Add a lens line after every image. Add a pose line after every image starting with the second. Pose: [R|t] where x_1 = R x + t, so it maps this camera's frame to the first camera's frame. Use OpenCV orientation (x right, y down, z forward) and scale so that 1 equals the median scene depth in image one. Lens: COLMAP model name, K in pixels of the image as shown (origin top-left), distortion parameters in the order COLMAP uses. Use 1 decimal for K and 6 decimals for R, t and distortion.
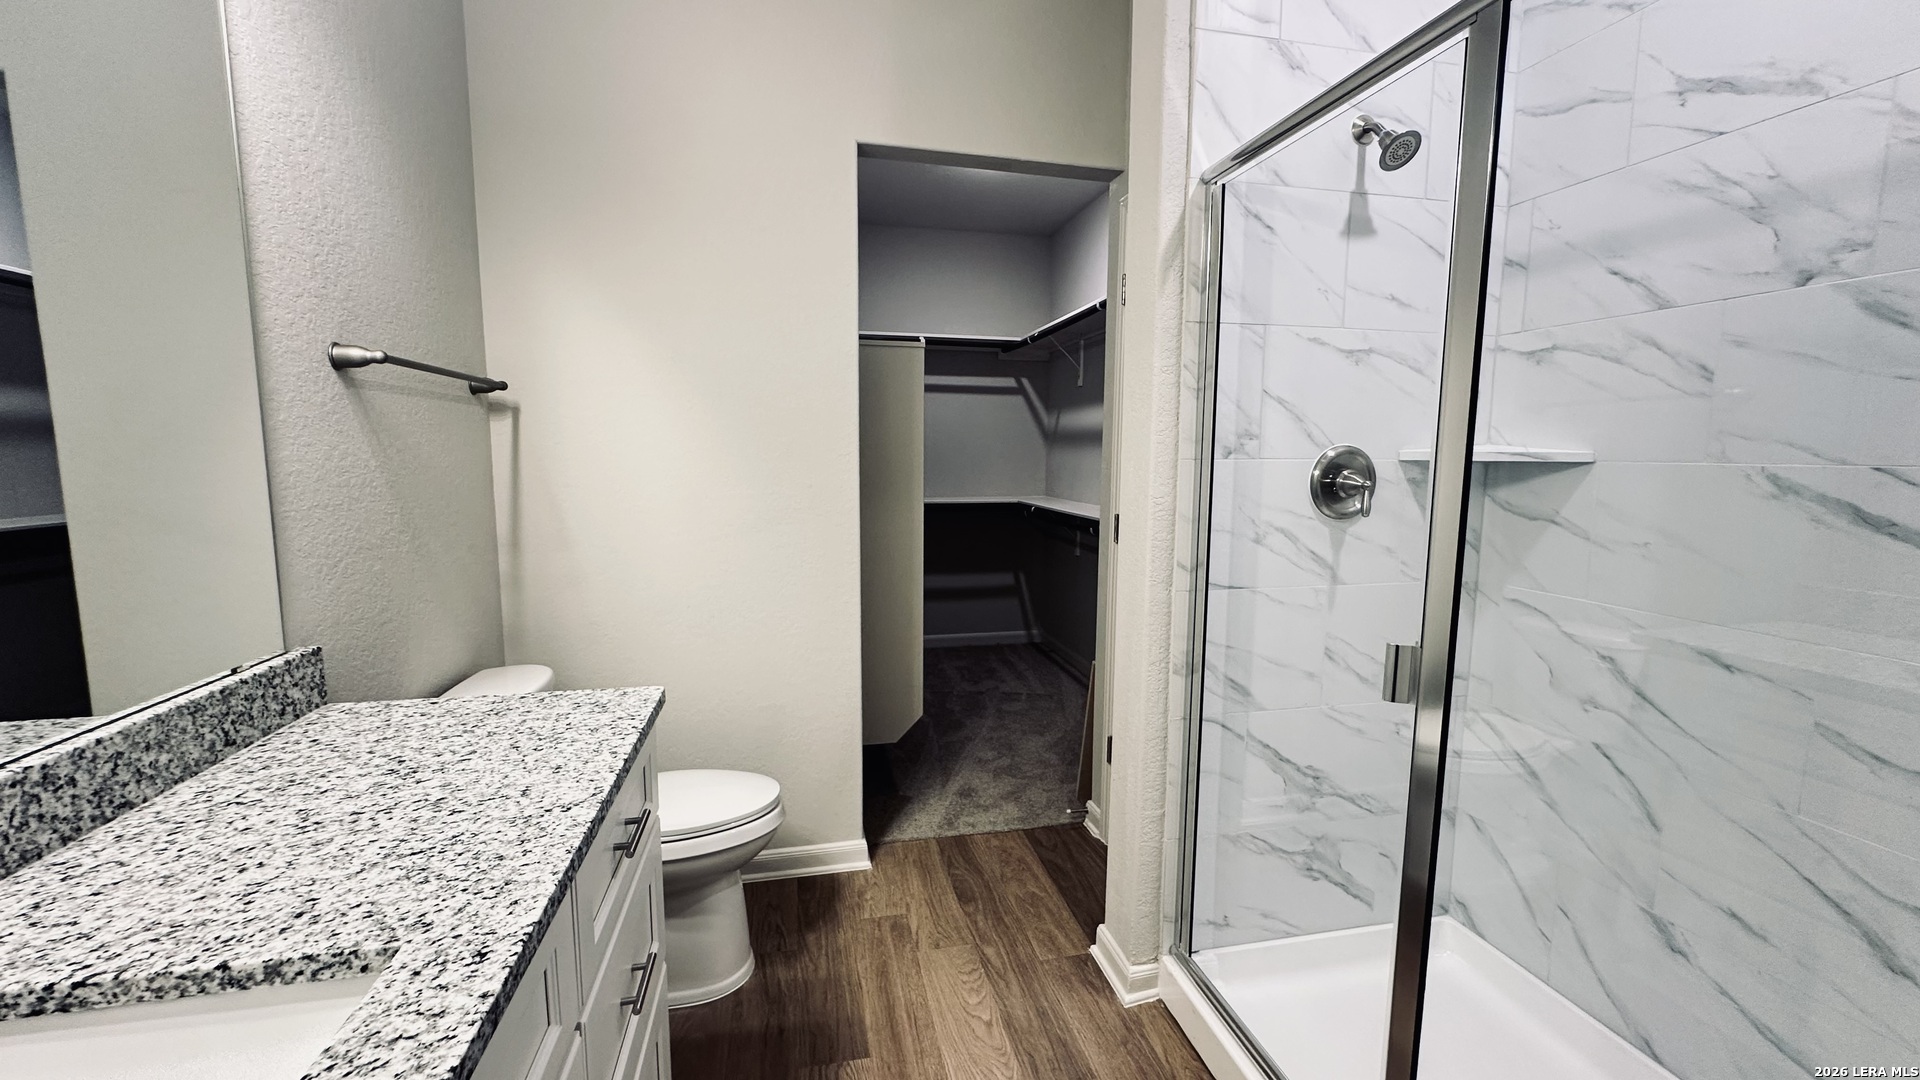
lens RADIAL K [[766.9, 0, 961.6], [0, 766.9, 541.7], [0, 0, 1]] dist [-0.000498, 0.000087]
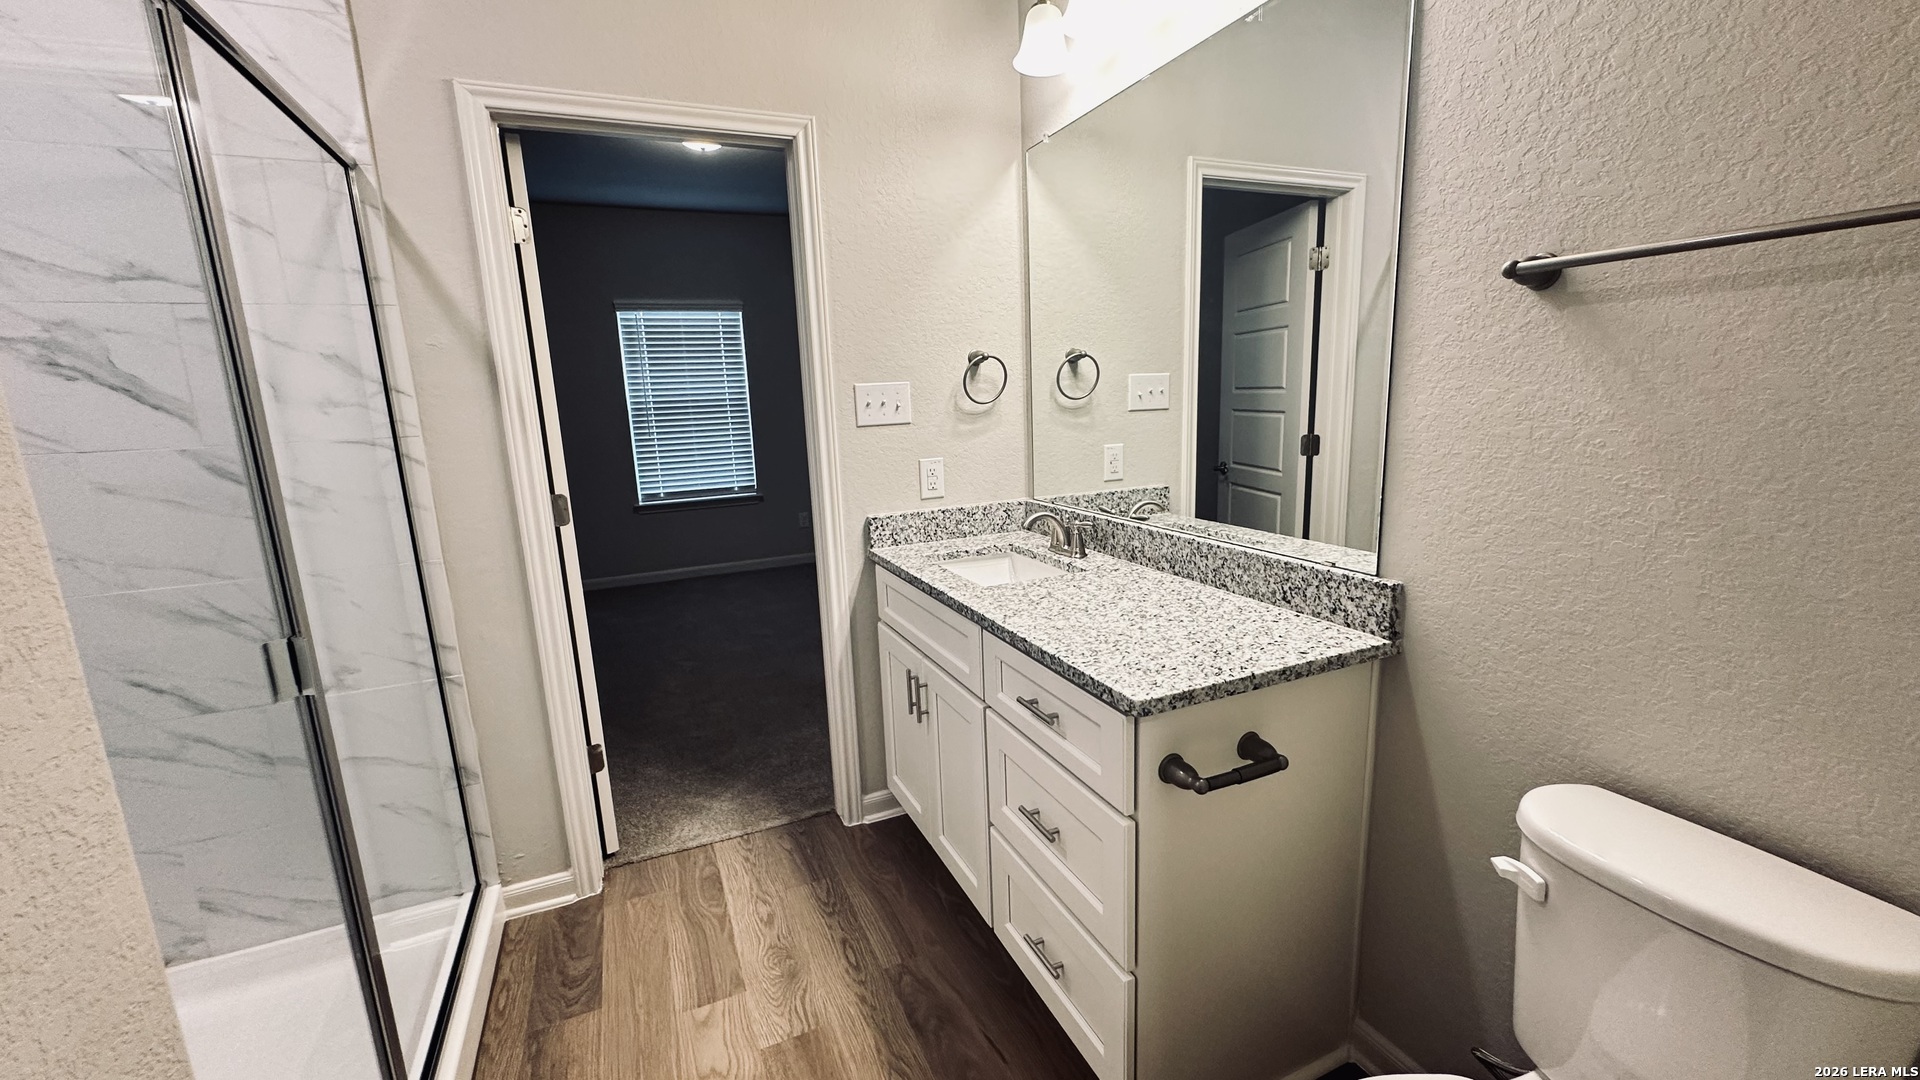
lens RADIAL K [[766.9, 0, 961.6], [0, 766.9, 541.7], [0, 0, 1]] dist [-0.000498, 0.000087]
pose [[-0.978752, 0.072008, -0.191990, -0.082508], [0.010823, 0.953147, 0.302314, -0.278387], [0.204764, 0.293812, -0.933673, 2.129796]]
